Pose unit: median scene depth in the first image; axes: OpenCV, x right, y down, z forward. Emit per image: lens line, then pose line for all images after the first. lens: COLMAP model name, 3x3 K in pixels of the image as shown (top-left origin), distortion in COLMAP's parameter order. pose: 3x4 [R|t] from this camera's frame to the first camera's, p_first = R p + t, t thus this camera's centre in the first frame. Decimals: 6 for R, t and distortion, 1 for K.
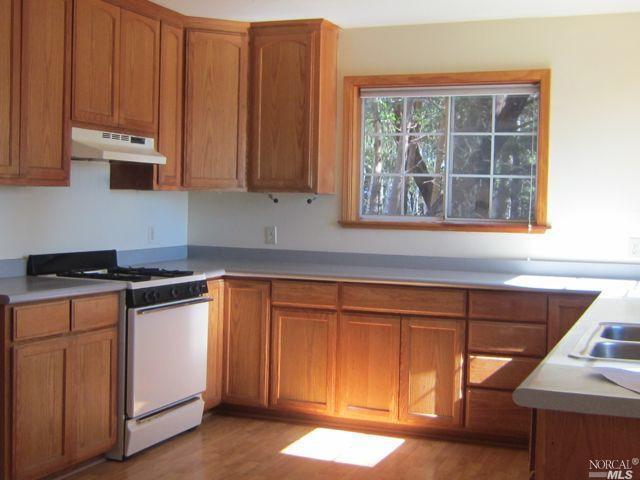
lens RADIAL K [[896.9, 0, 320.0], [0, 896.9, 239.7], [0, 0, 1]] dist [-0.045137, 0.000000]
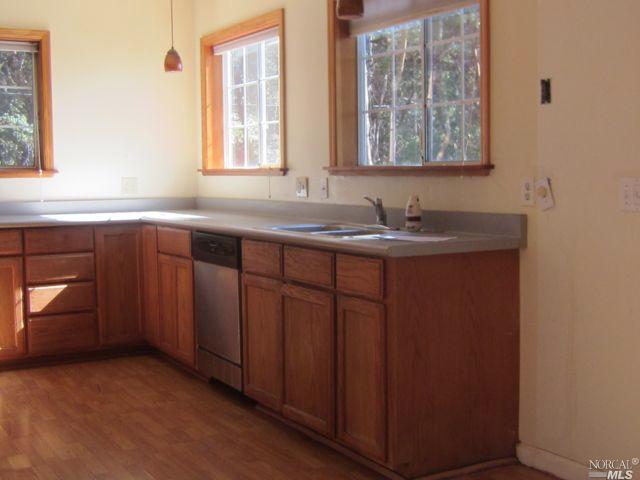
lens RADIAL K [[896.9, 0, 320.5], [0, 896.9, 239.9], [0, 0, 1]] dist [-0.045137, 0.000000]
pose [[0.622451, -0.082817, 0.778265, -0.459032], [0.050757, 0.996564, 0.065451, 0.016792], [-0.781011, -0.001238, 0.624516, 0.032995]]
